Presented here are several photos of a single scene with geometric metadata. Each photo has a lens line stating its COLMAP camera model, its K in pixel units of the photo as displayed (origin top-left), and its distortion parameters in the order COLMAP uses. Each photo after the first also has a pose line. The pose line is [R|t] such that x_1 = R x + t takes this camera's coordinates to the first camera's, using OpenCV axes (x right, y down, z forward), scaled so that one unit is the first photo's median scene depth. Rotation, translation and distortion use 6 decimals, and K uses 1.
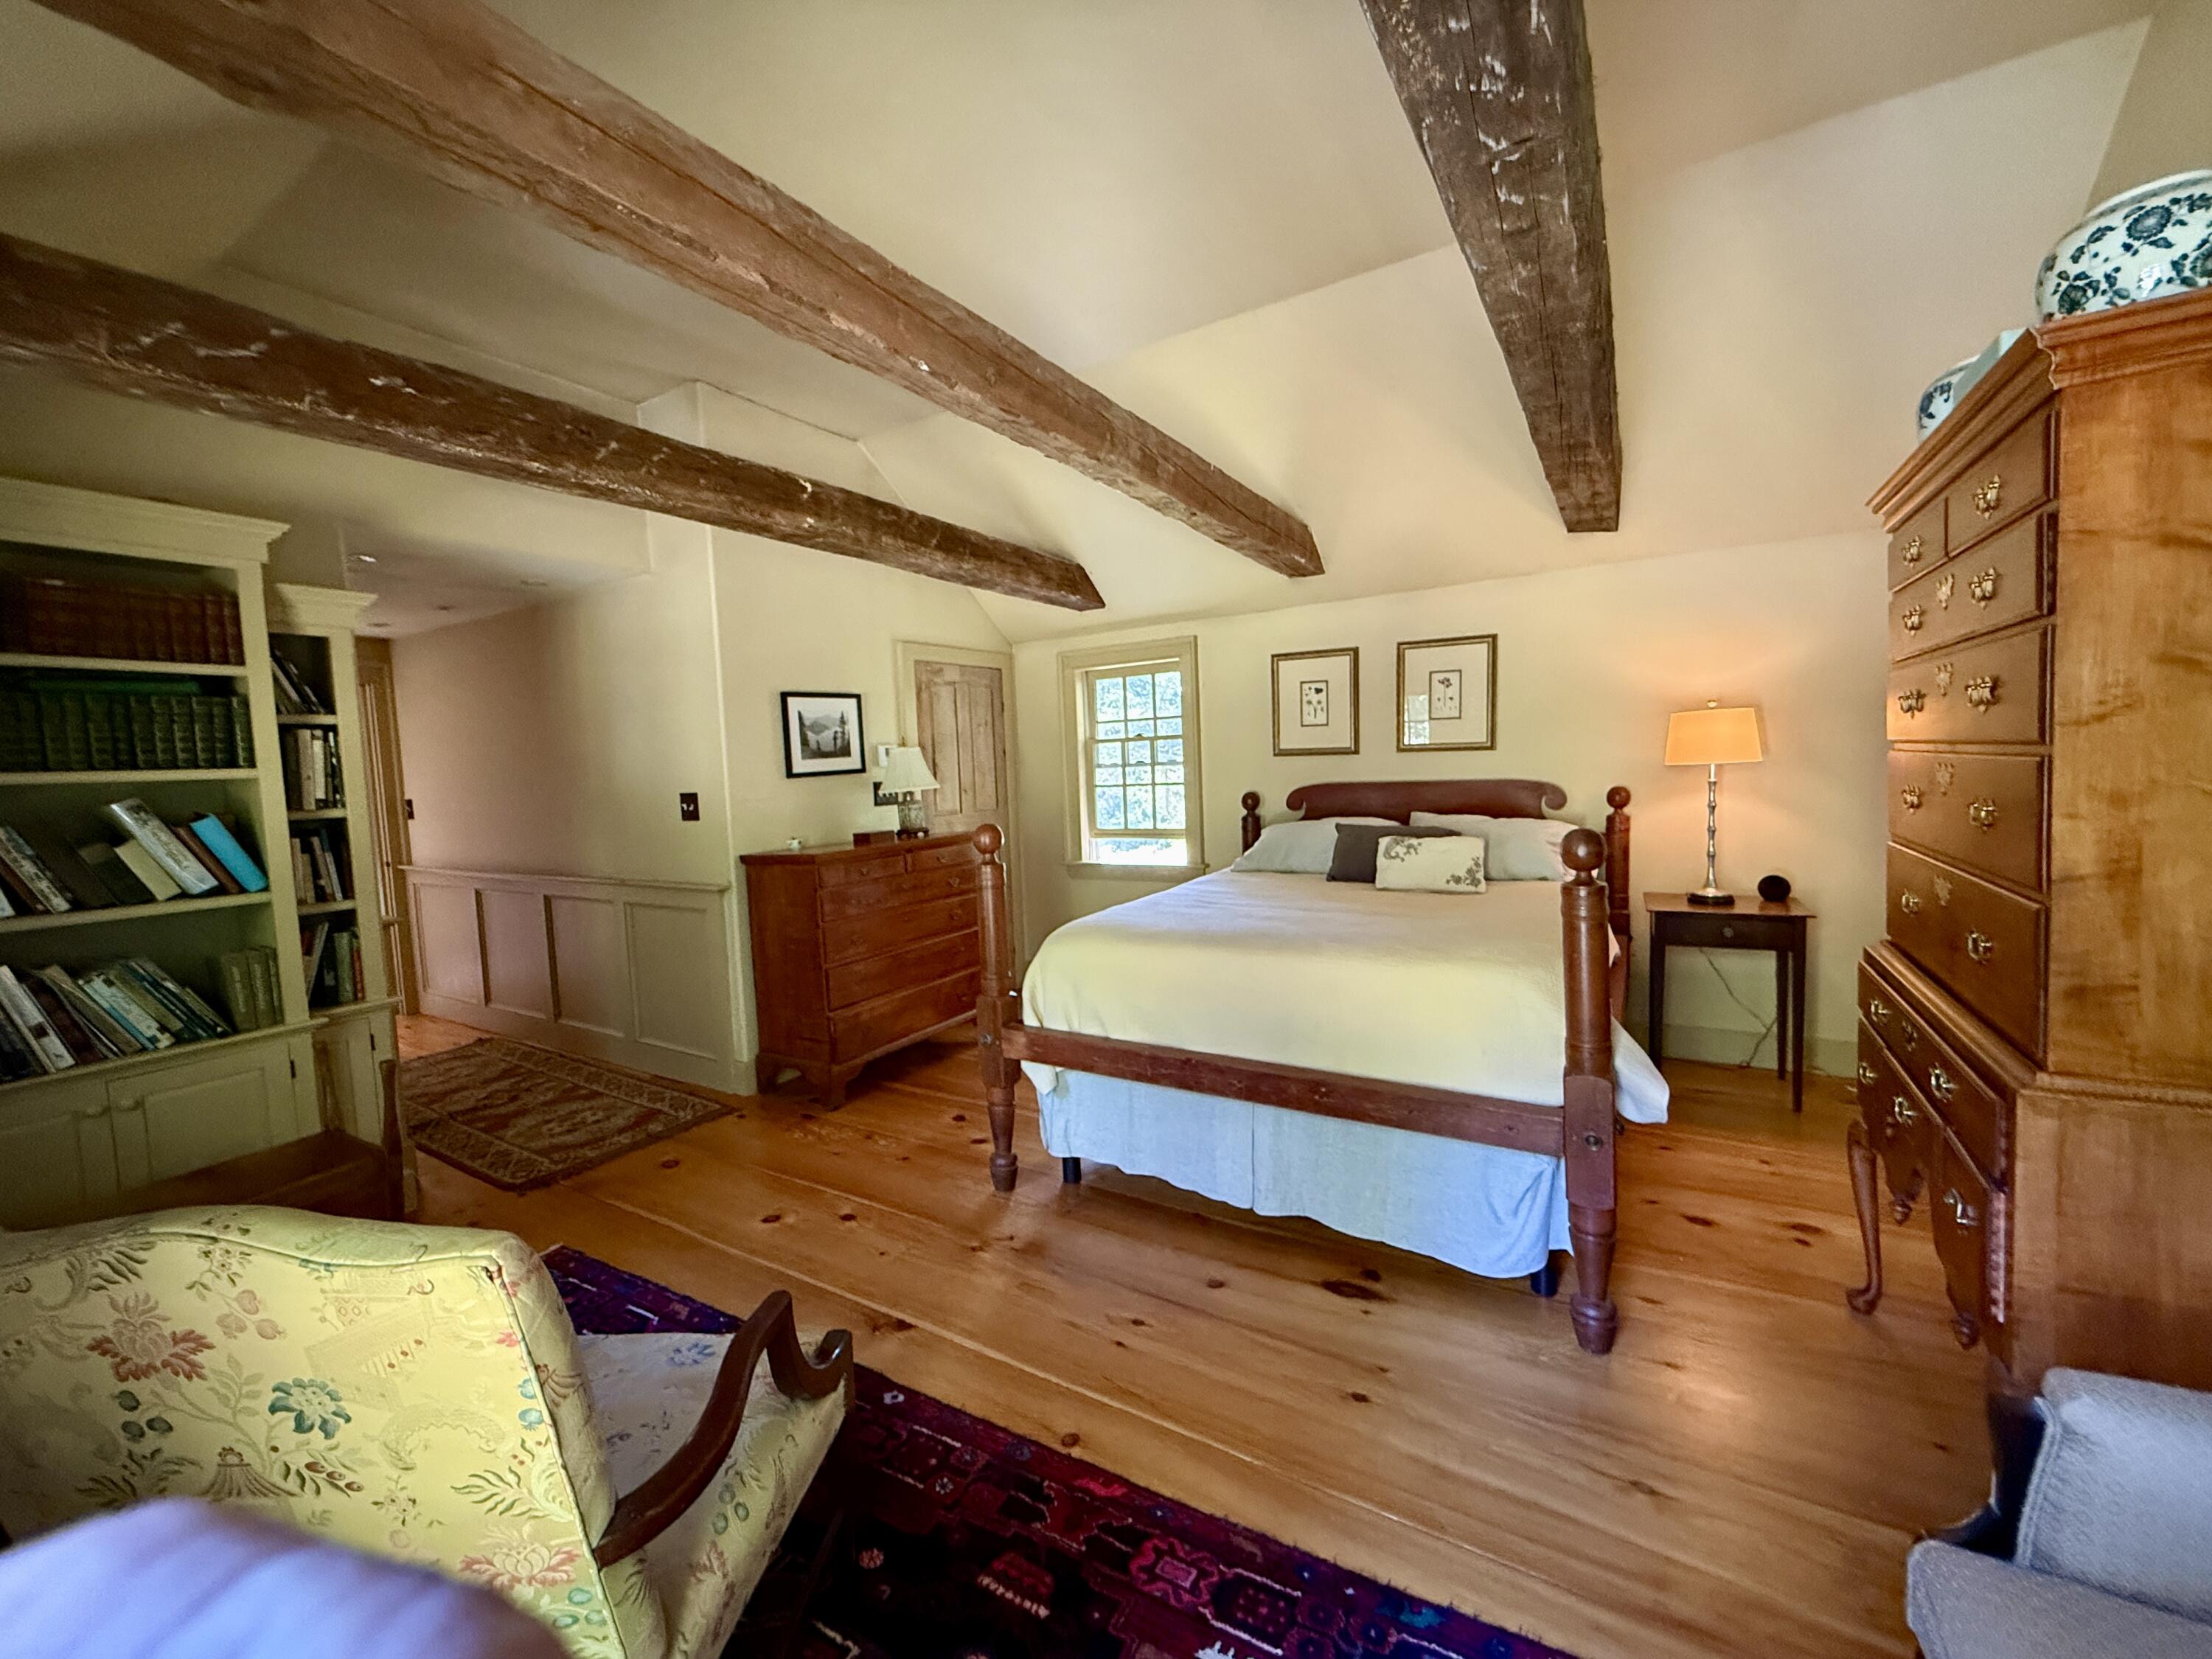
lens RADIAL K [[872.0, 0, 1095.5], [0, 872.0, 825.7], [0, 0, 1]] dist [0.000245, -0.000088]
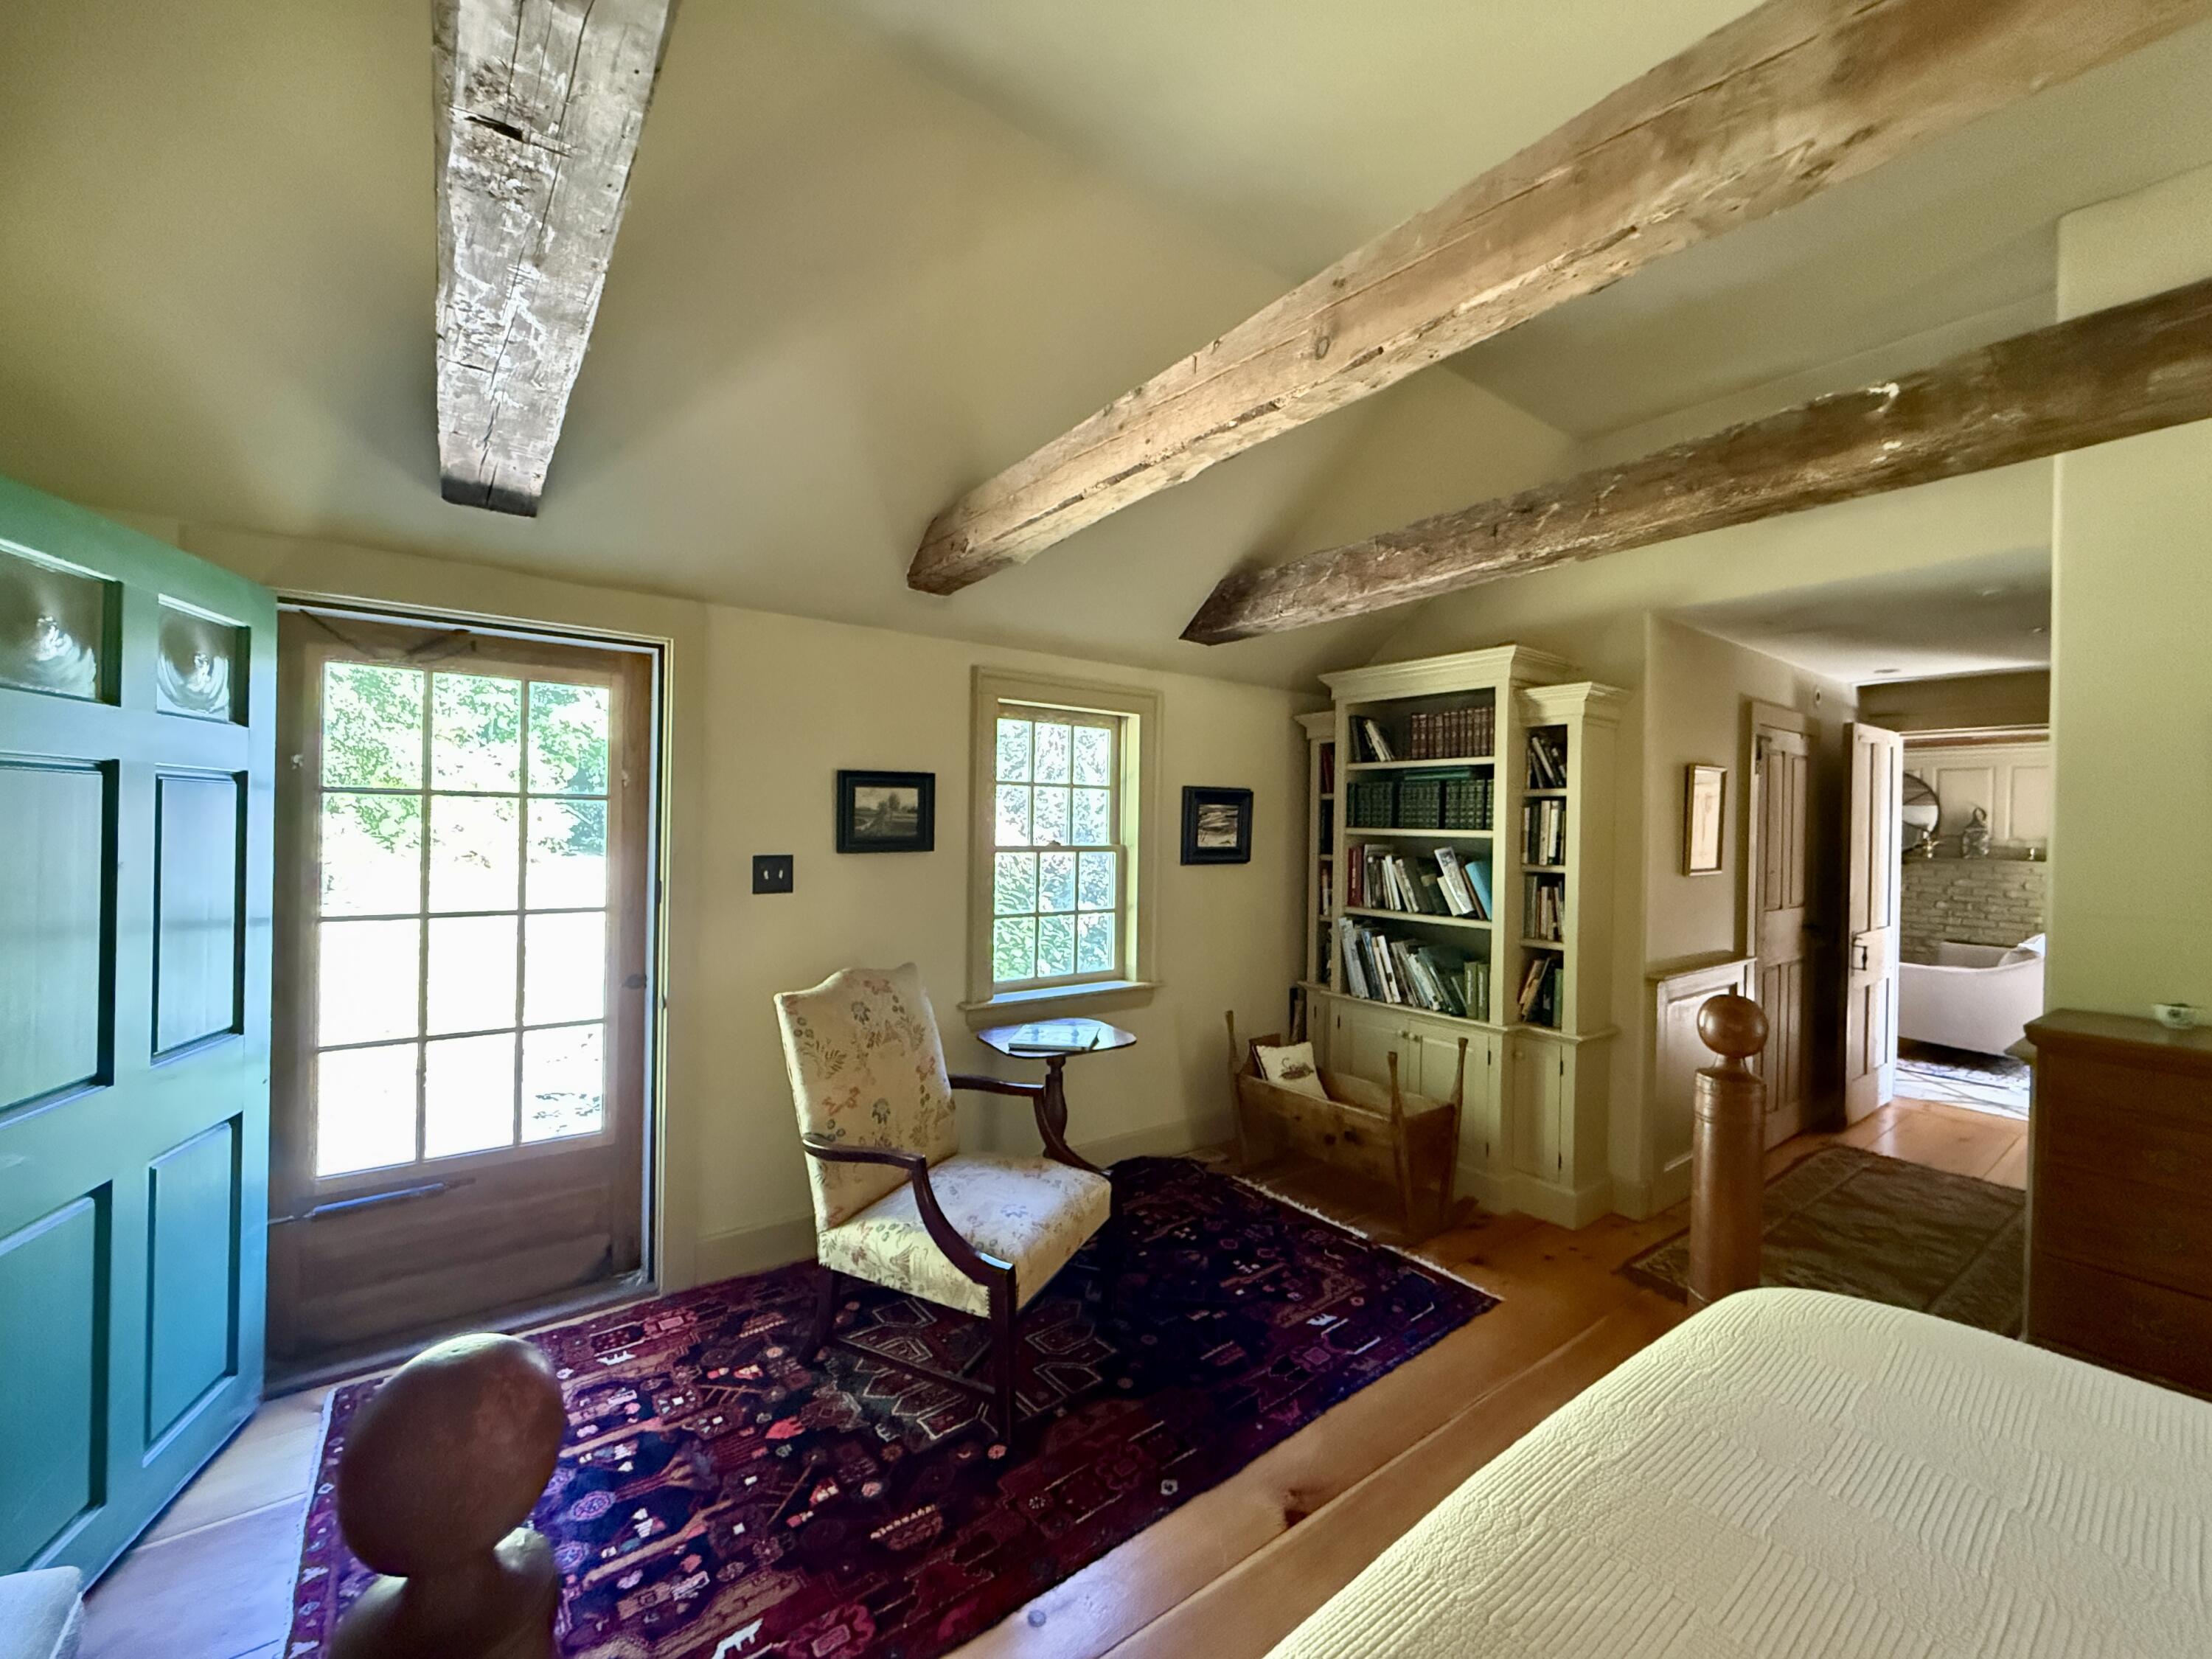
lens RADIAL K [[872.0, 0, 1095.5], [0, 872.0, 825.7], [0, 0, 1]] dist [0.000245, -0.000088]
pose [[-0.361024, 0.036146, -0.931856, 0.516279], [-0.067364, 0.995627, 0.064718, -0.117304], [0.930120, 0.086138, -0.357011, 0.890510]]
